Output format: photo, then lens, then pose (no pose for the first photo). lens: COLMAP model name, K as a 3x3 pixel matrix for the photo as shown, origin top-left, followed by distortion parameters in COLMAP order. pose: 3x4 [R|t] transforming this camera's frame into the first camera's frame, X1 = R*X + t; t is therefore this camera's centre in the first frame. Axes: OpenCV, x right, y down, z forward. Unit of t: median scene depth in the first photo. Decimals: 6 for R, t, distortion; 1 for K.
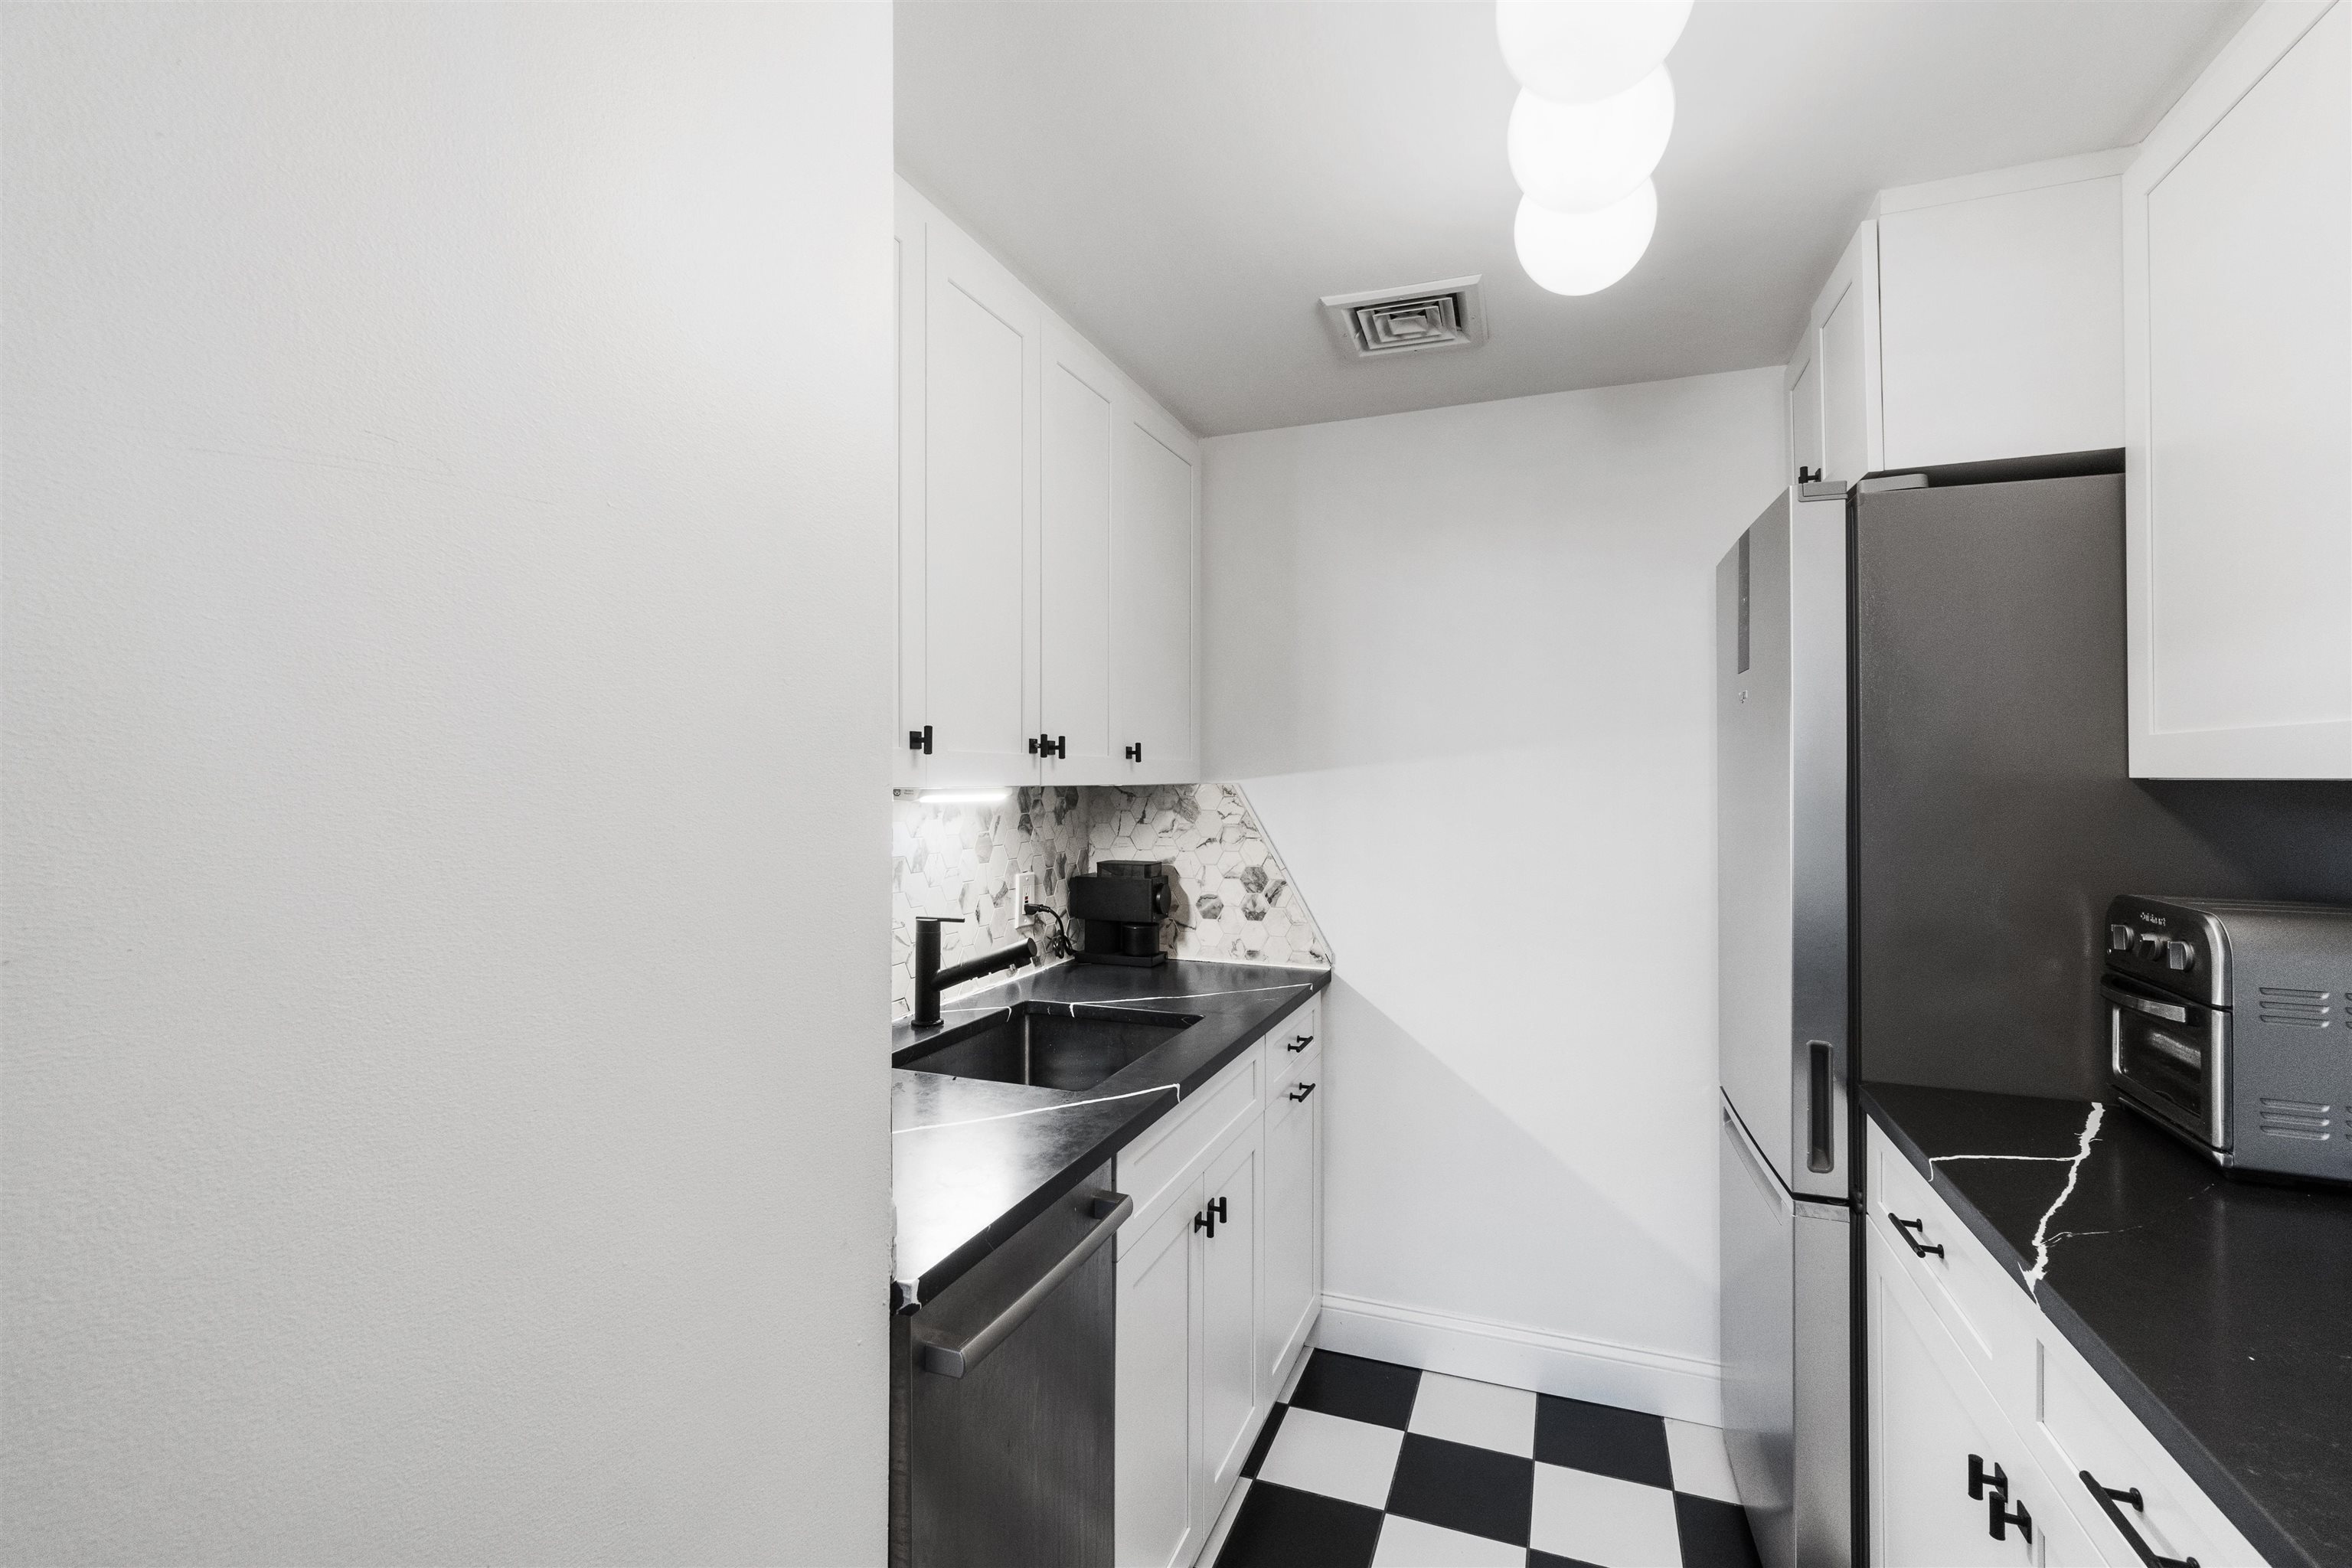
lens RADIAL K [[1029.4, 0, 1177.8], [0, 1029.4, 767.0], [0, 0, 1]] dist [-0.001491, 0.001006]
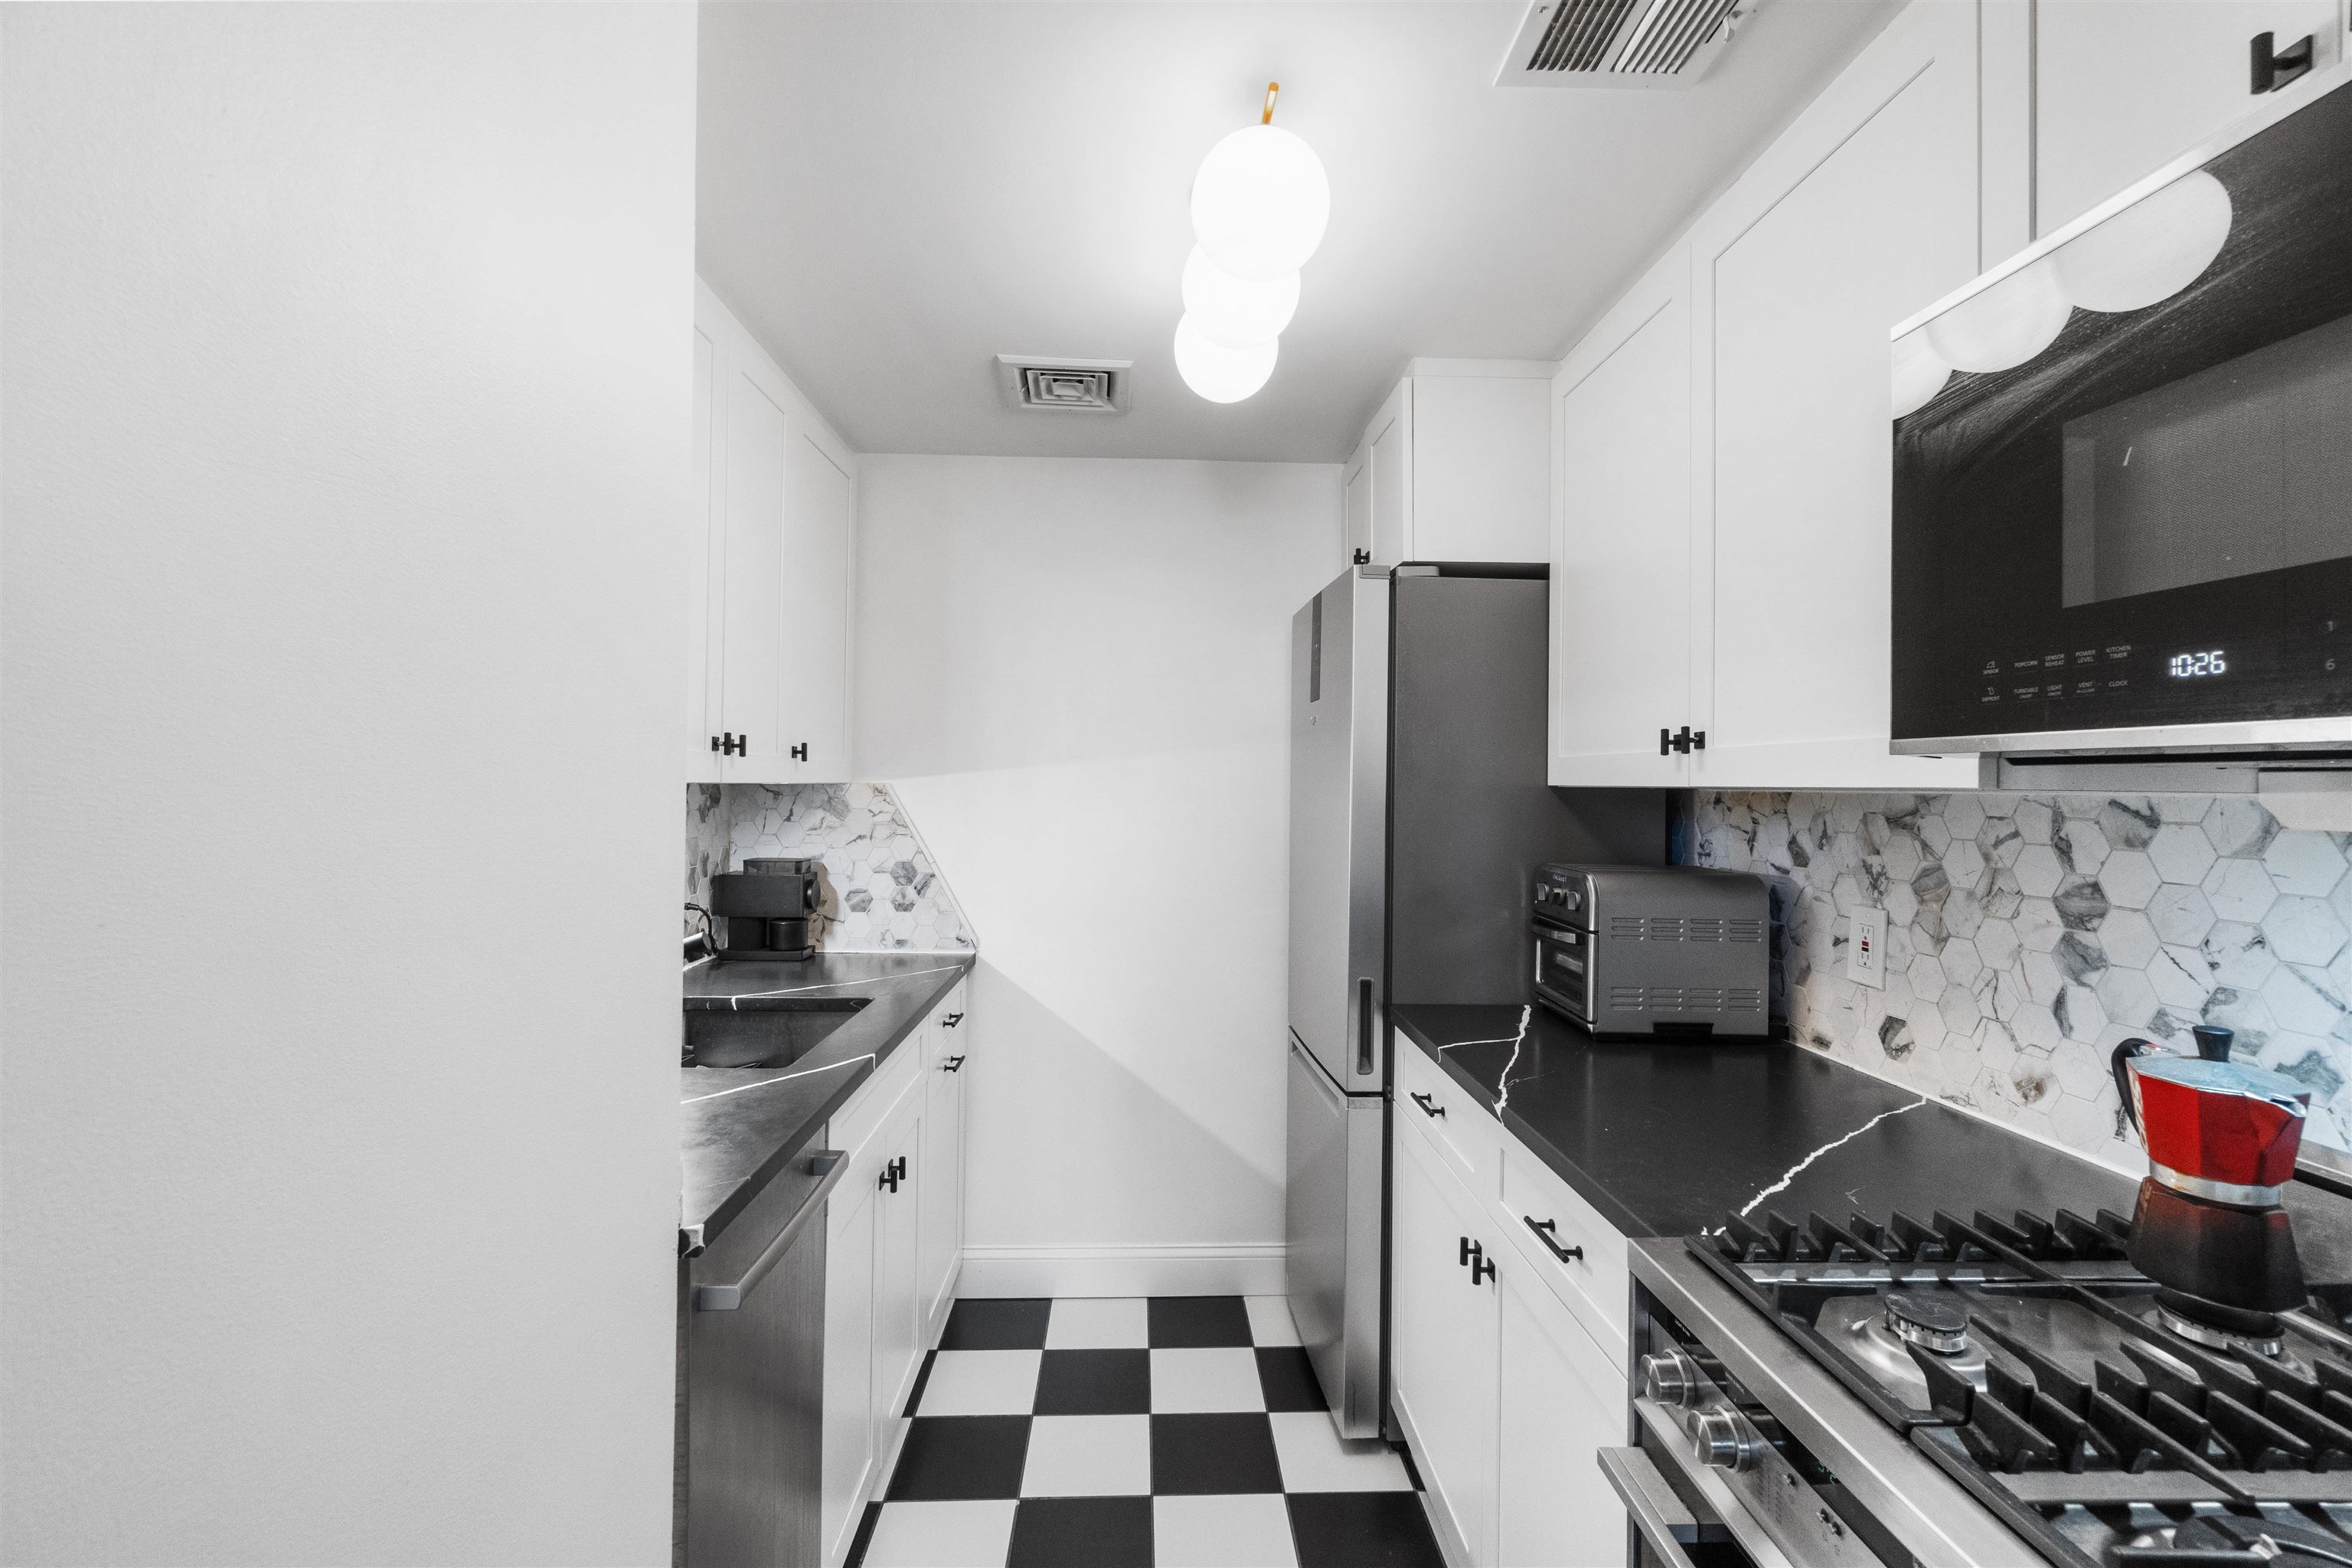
lens RADIAL K [[1005.8, 0, 1173.2], [0, 1005.8, 774.9], [0, 0, 1]] dist [-0.006758, 0.001558]
pose [[0.920230, 0.014524, 0.391109, -0.103789], [-0.016276, 0.999867, 0.001164, 0.001828], [-0.391040, -0.007437, 0.920344, -0.091863]]
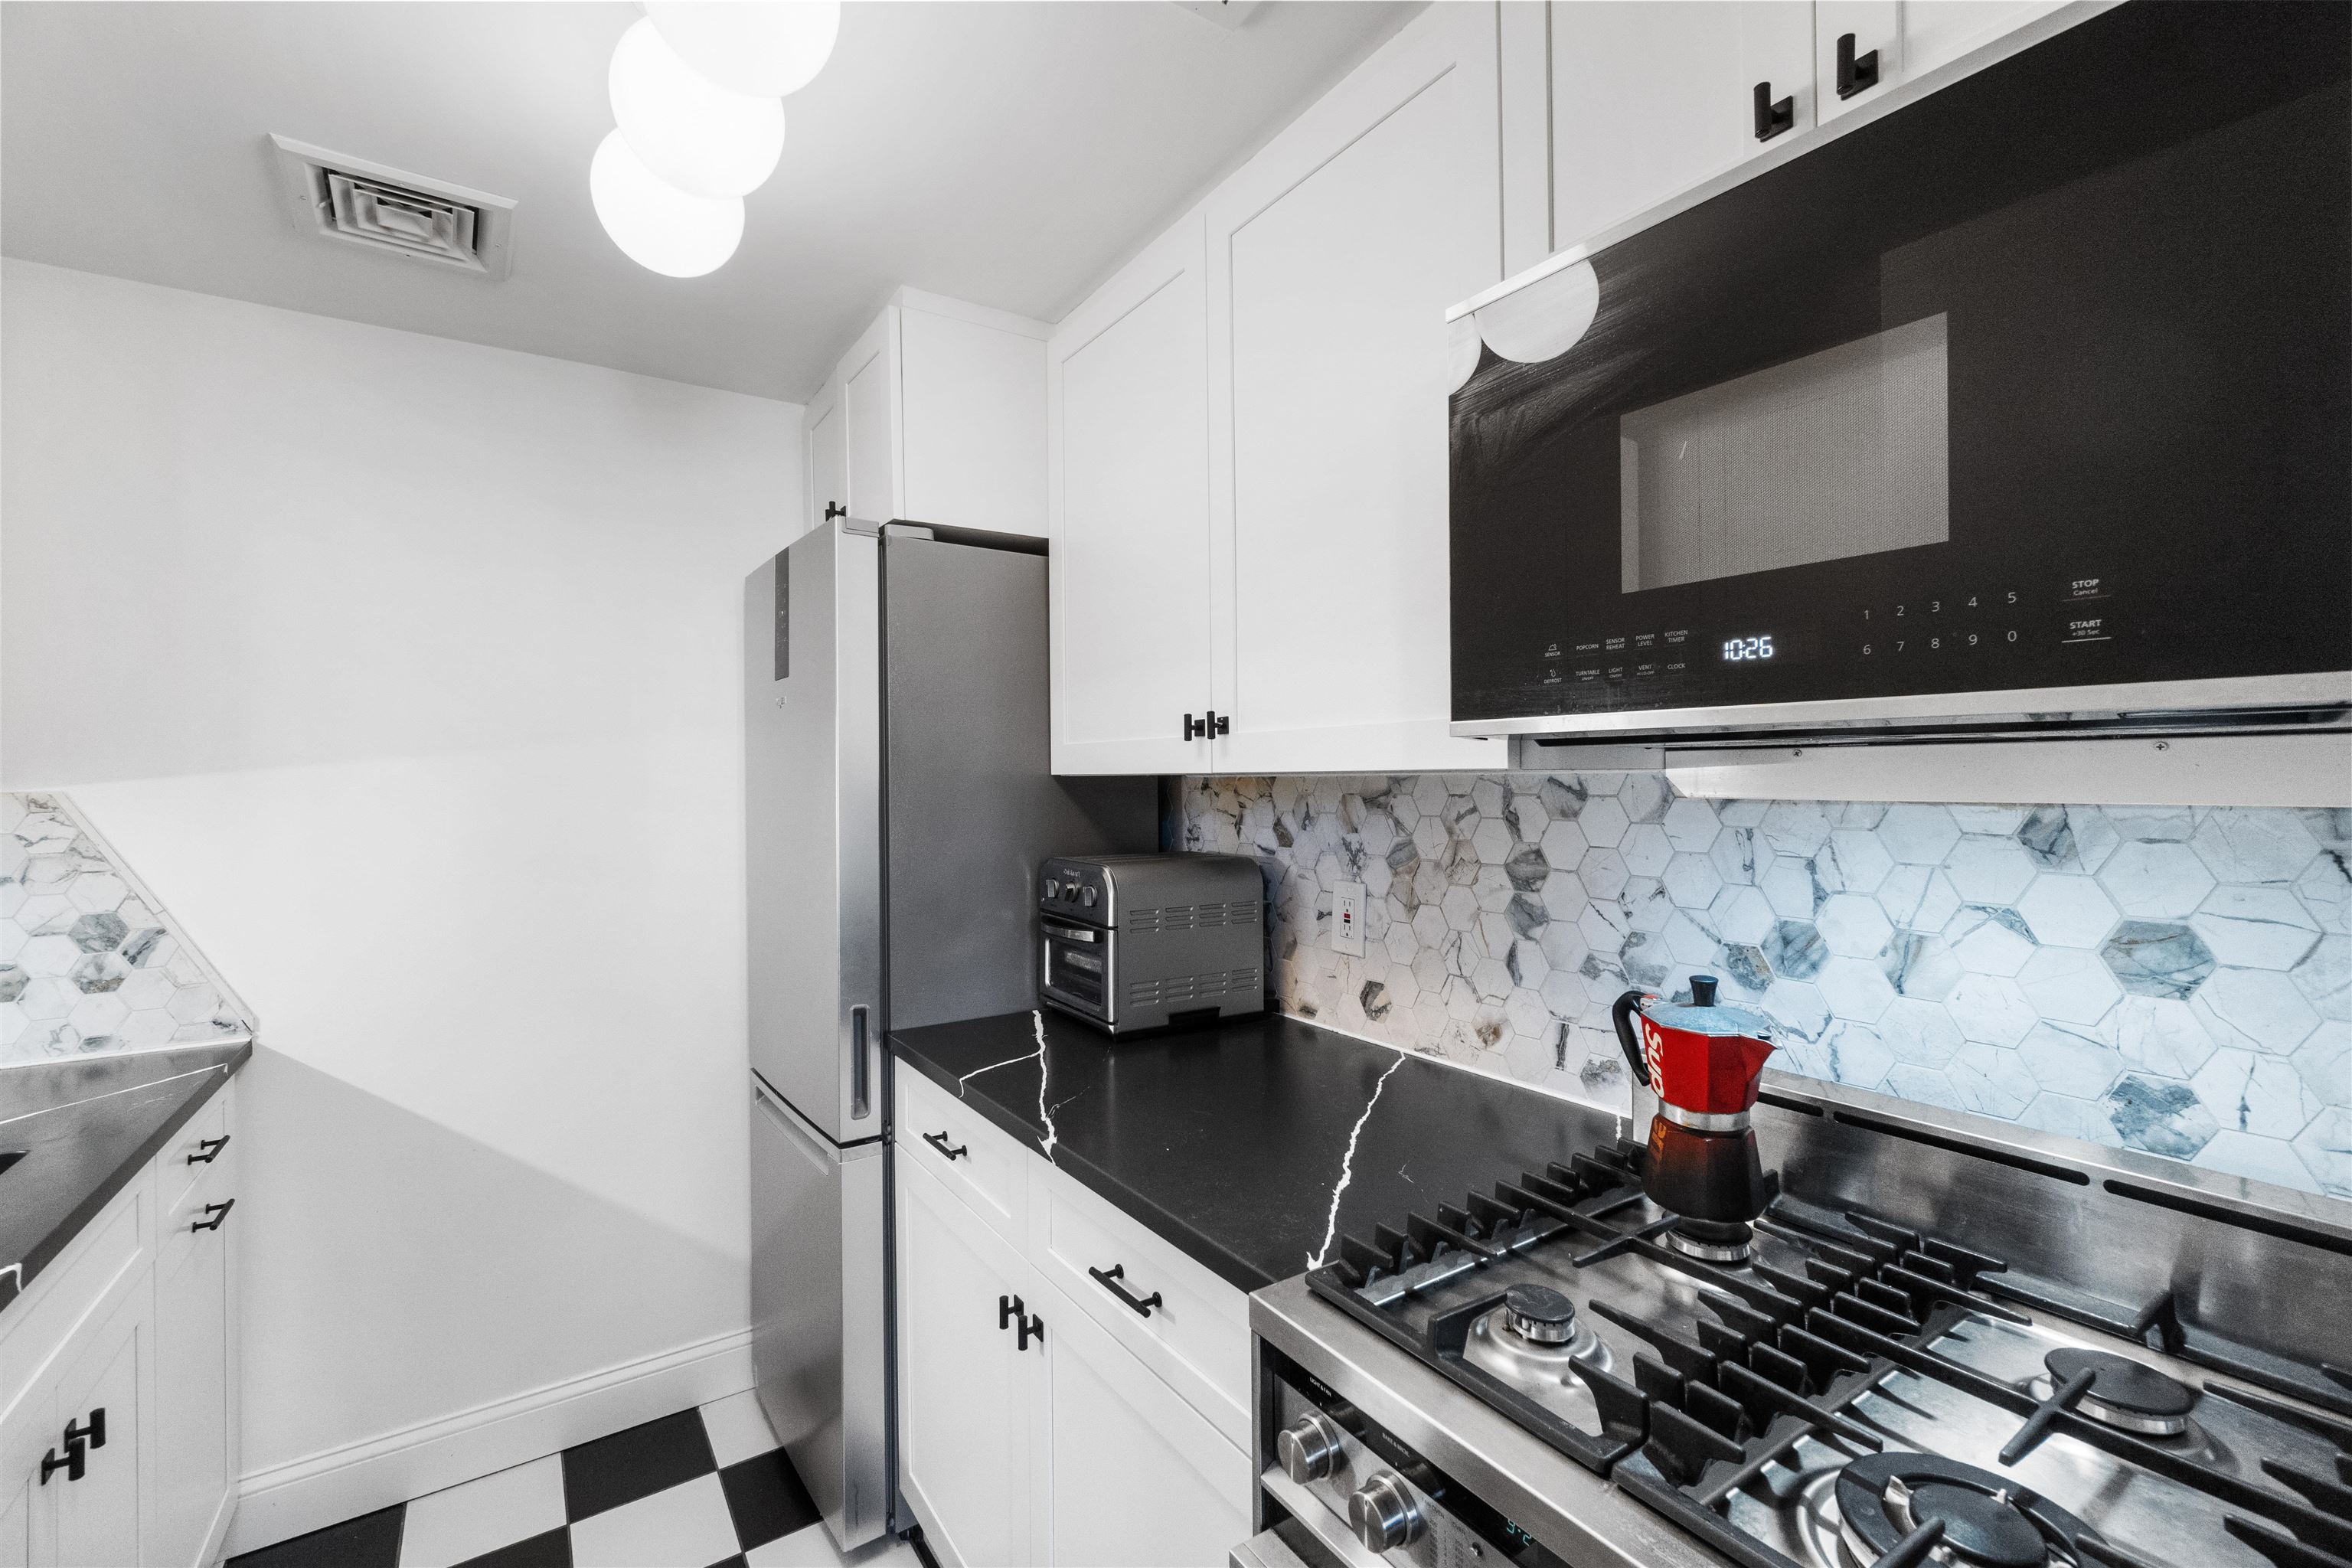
lens RADIAL K [[1005.8, 0, 1173.2], [0, 1005.8, 774.9], [0, 0, 1]] dist [-0.006758, 0.001558]
pose [[0.579784, -0.004570, 0.814757, -0.069420], [0.000830, 0.999987, 0.005018, 0.003026], [-0.814770, -0.002233, 0.579780, 0.050048]]
